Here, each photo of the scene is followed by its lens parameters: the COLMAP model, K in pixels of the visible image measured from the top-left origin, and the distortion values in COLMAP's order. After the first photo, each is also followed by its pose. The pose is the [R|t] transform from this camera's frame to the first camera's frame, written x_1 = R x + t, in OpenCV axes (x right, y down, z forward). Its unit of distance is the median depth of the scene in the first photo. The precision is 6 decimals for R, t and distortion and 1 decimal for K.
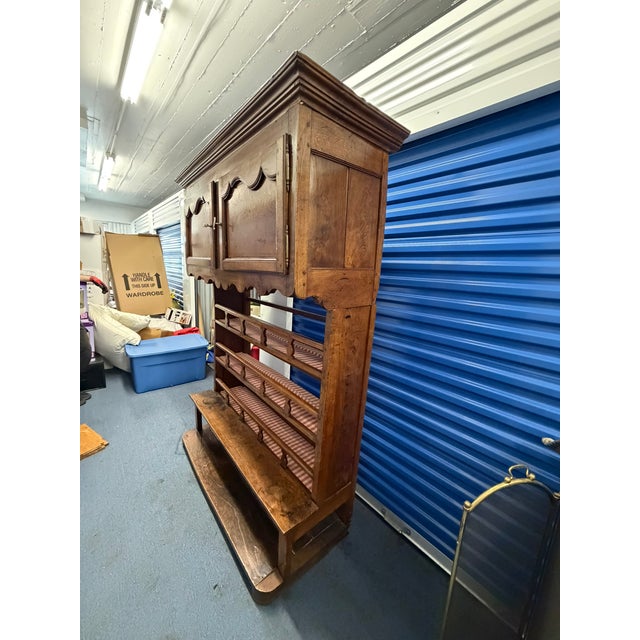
lens RADIAL K [[257.1, 0, 320.1], [0, 257.1, 316.5], [0, 0, 1]] dist [-0.000746, 0.000402]
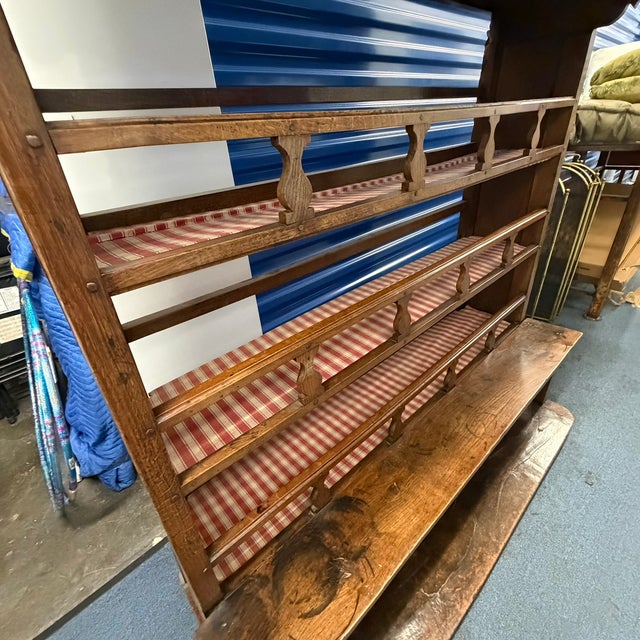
lens RADIAL K [[342.5, 0, 320.3], [0, 342.5, 317.7], [0, 0, 1]] dist [-0.000999, 0.000931]
pose [[-0.031757, -0.532869, 0.845602, -0.828151], [0.246611, 0.815694, 0.523284, -0.043282], [-0.968594, 0.225153, 0.105507, 1.322420]]
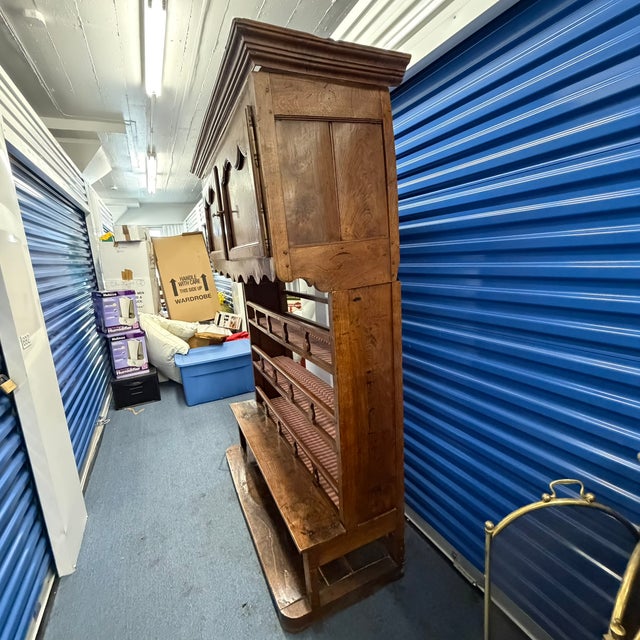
lens RADIAL K [[342.5, 0, 320.2], [0, 342.5, 315.5], [0, 0, 1]] dist [-0.000999, 0.000931]
pose [[0.953924, -0.075199, -0.290471, 0.244936], [0.076124, 0.997065, -0.008132, 0.041854], [0.290230, -0.014354, 0.956849, -0.066666]]
